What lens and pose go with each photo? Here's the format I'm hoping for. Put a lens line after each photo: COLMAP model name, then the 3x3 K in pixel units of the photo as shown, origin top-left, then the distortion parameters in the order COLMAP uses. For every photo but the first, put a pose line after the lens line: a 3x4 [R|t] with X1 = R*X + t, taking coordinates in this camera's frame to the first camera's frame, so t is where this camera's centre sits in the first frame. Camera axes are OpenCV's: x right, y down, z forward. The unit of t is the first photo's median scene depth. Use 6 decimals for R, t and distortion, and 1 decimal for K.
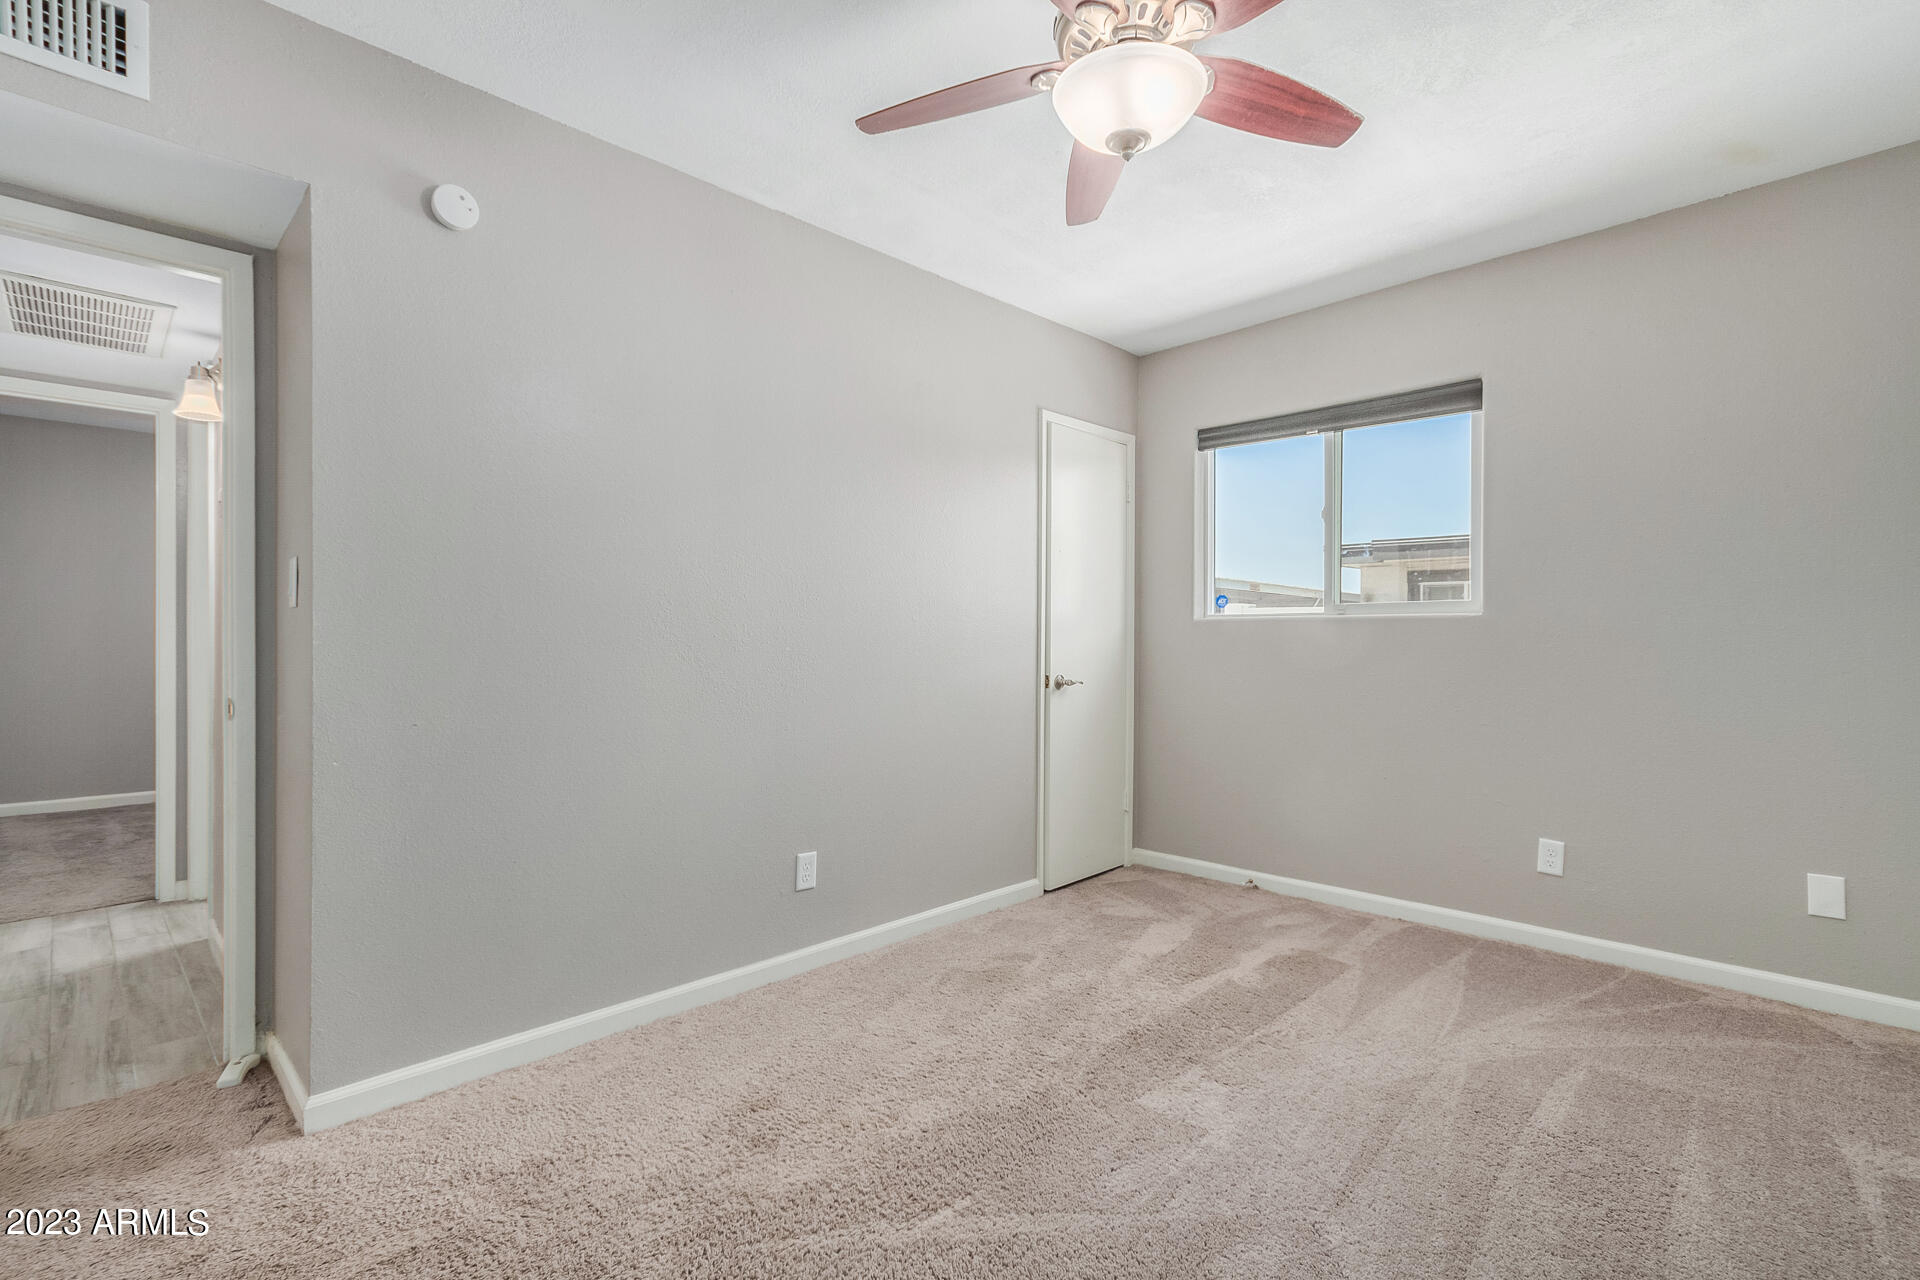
lens RADIAL K [[905.8, 0, 970.2], [0, 905.8, 679.4], [0, 0, 1]] dist [0.020050, 0.000034]
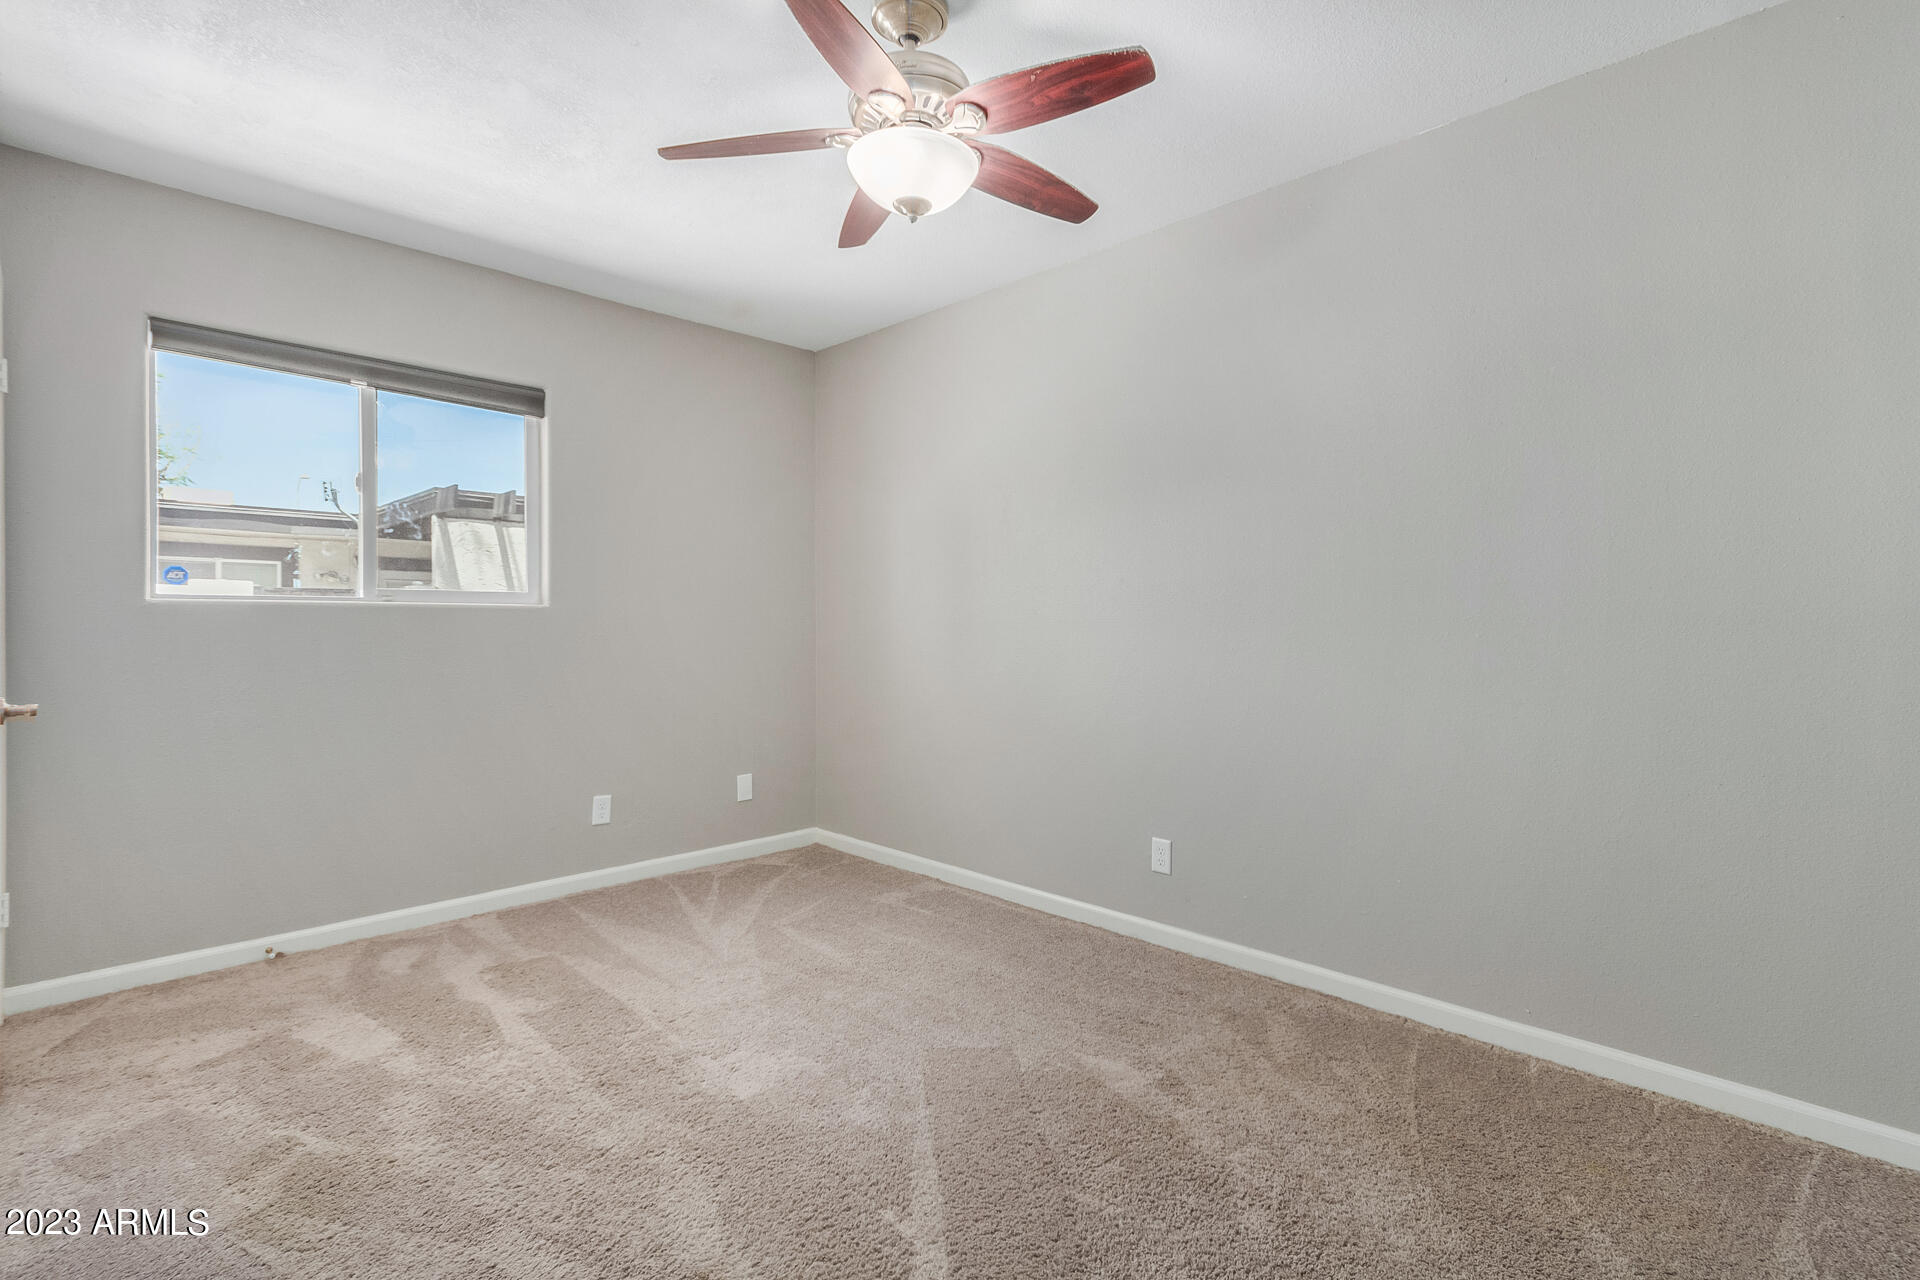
lens RADIAL K [[907.4, 0, 960.3], [0, 907.4, 655.5], [0, 0, 1]] dist [0.018838, 0.000322]
pose [[-0.006078, -0.032584, 0.999451, -0.541126], [0.044137, 0.998486, 0.032821, -0.025062], [-0.999007, 0.044312, -0.004630, 0.513982]]
